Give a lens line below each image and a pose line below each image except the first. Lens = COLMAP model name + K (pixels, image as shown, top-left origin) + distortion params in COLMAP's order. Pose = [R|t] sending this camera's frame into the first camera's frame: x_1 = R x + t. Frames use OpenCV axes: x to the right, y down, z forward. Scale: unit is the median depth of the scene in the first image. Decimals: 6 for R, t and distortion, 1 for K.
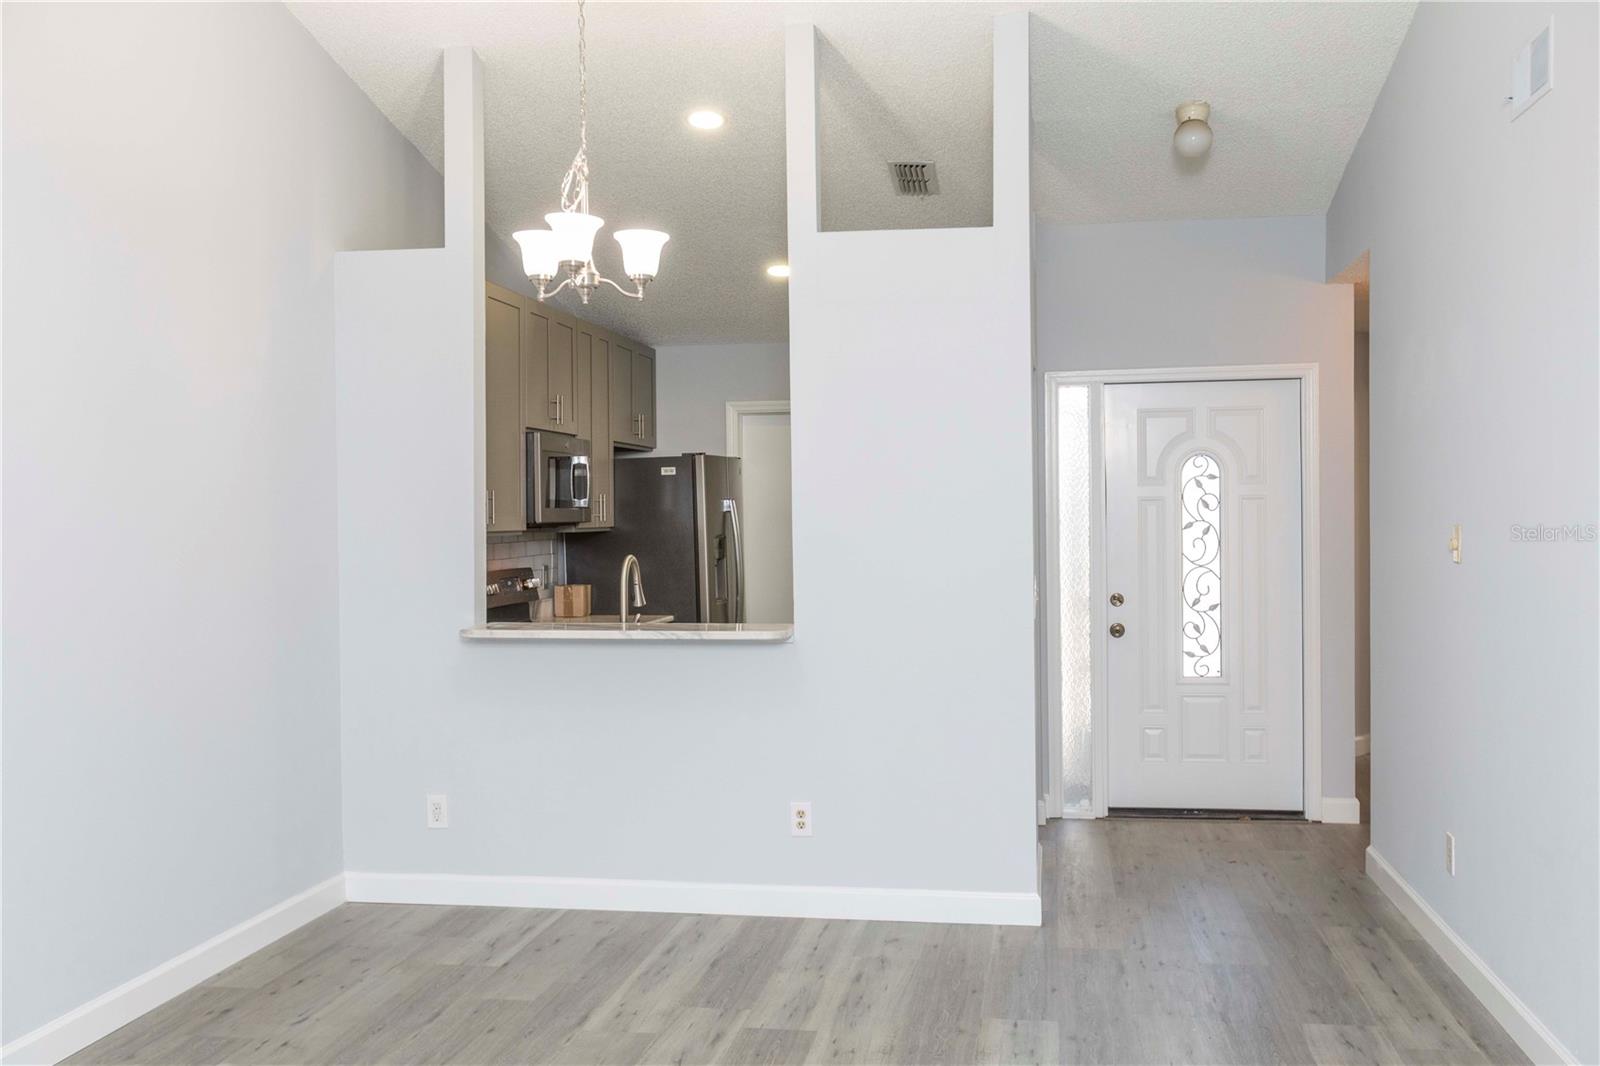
lens RADIAL K [[1541.0, 0, 800.0], [0, 1541.0, 533.0], [0, 0, 1]] dist [0.028880, -0.021205]
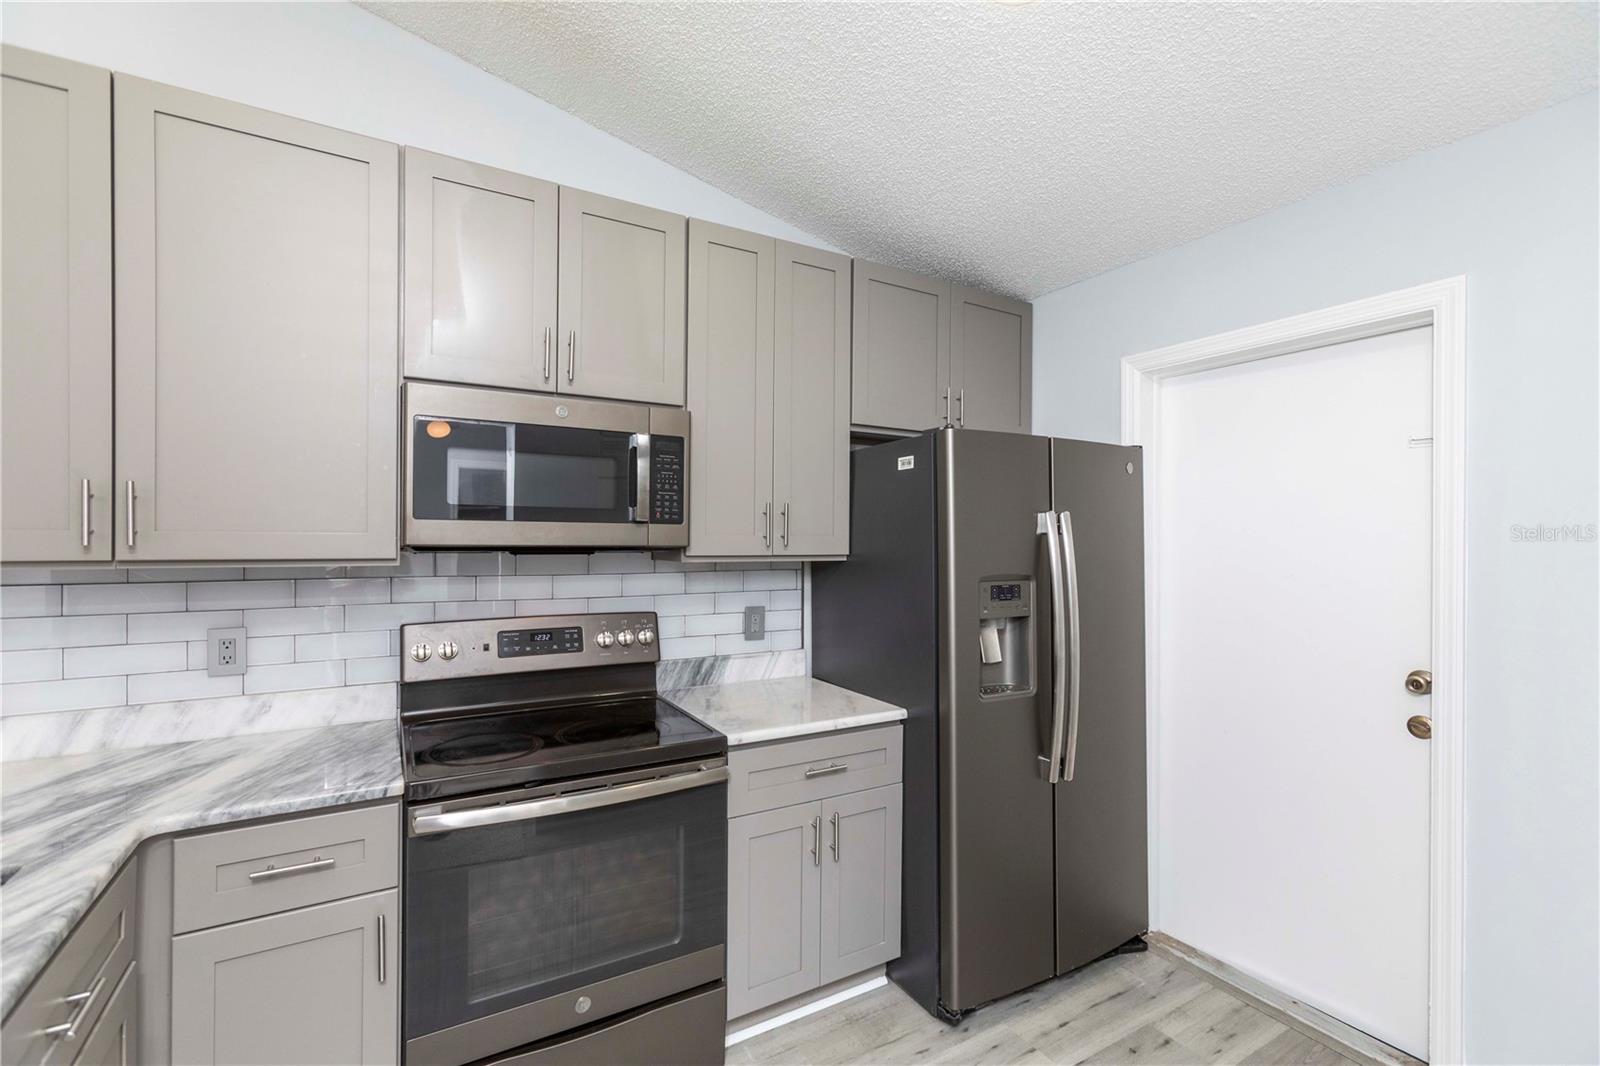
lens RADIAL K [[708.8, 0, 795.0], [0, 708.8, 537.5], [0, 0, 1]] dist [-0.011882, 0.012083]
pose [[0.636993, 0.011683, -0.770781, 0.099237], [-0.020404, 0.999790, -0.001708, -0.009851], [0.770599, 0.016815, 0.637098, 0.789078]]
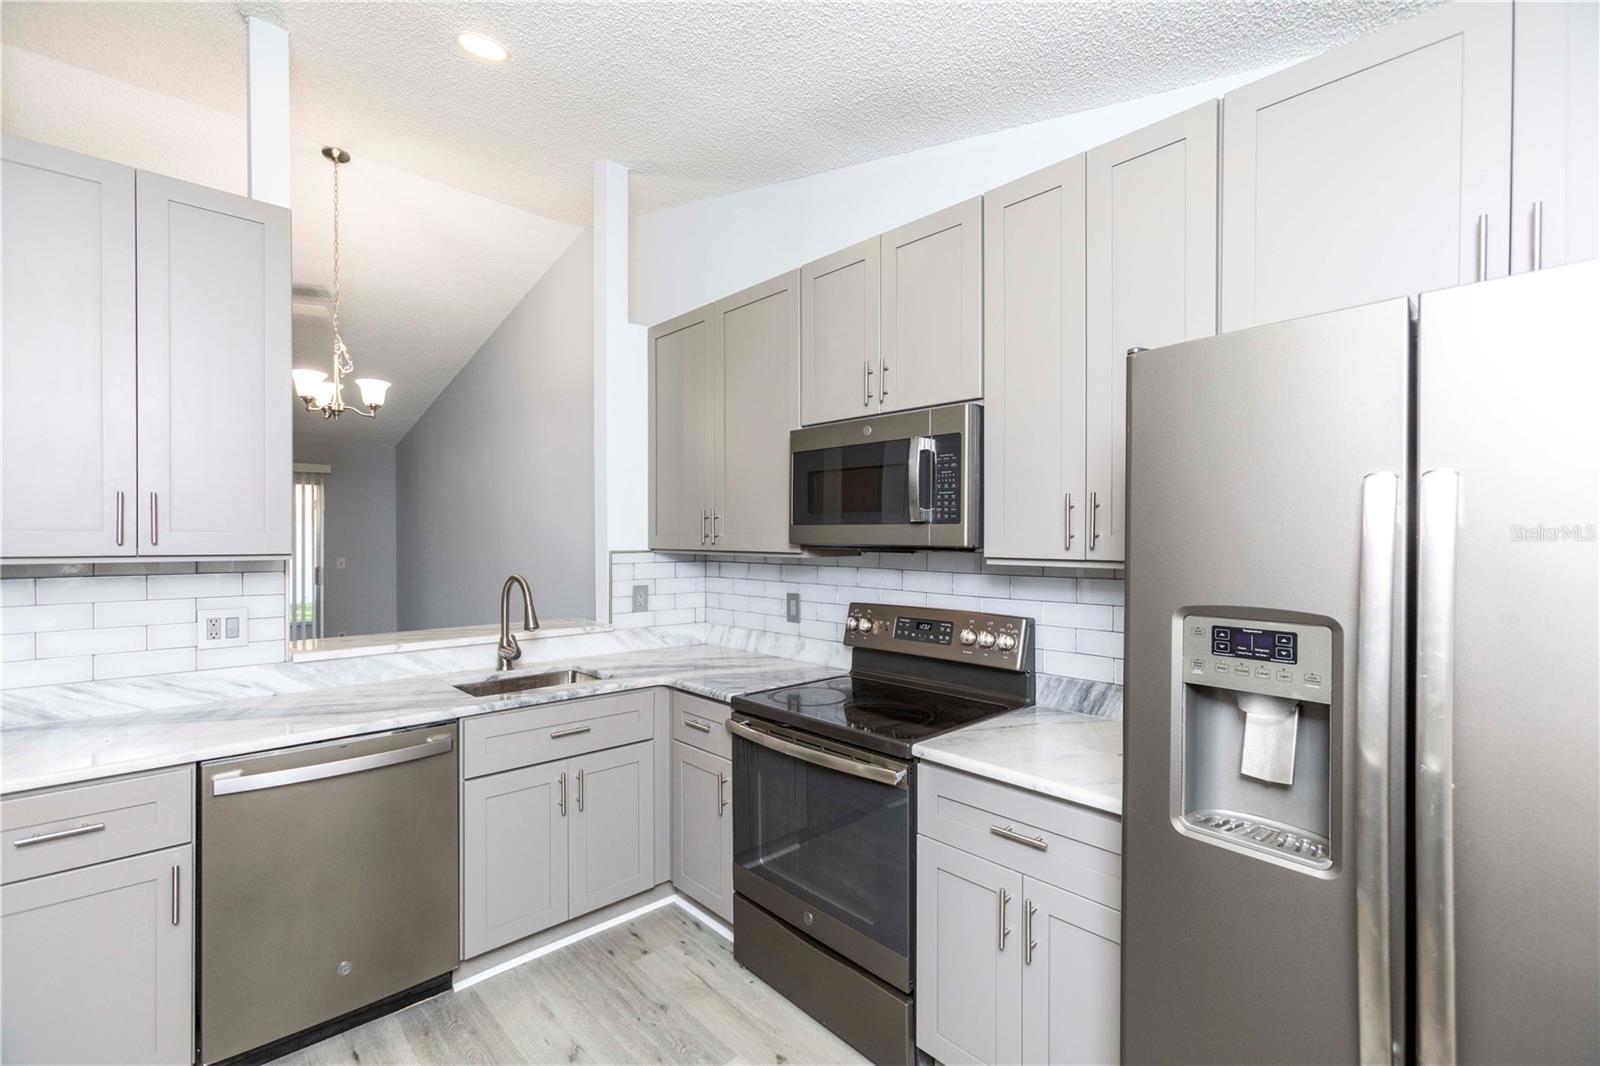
lens RADIAL K [[708.8, 0, 795.0], [0, 708.8, 537.5], [0, 0, 1]] dist [-0.011882, 0.012083]
pose [[-0.615566, 0.011990, -0.787994, 0.103827], [-0.001666, 0.999862, 0.016516, -0.013372], [0.788083, 0.011480, -0.615461, 1.022640]]
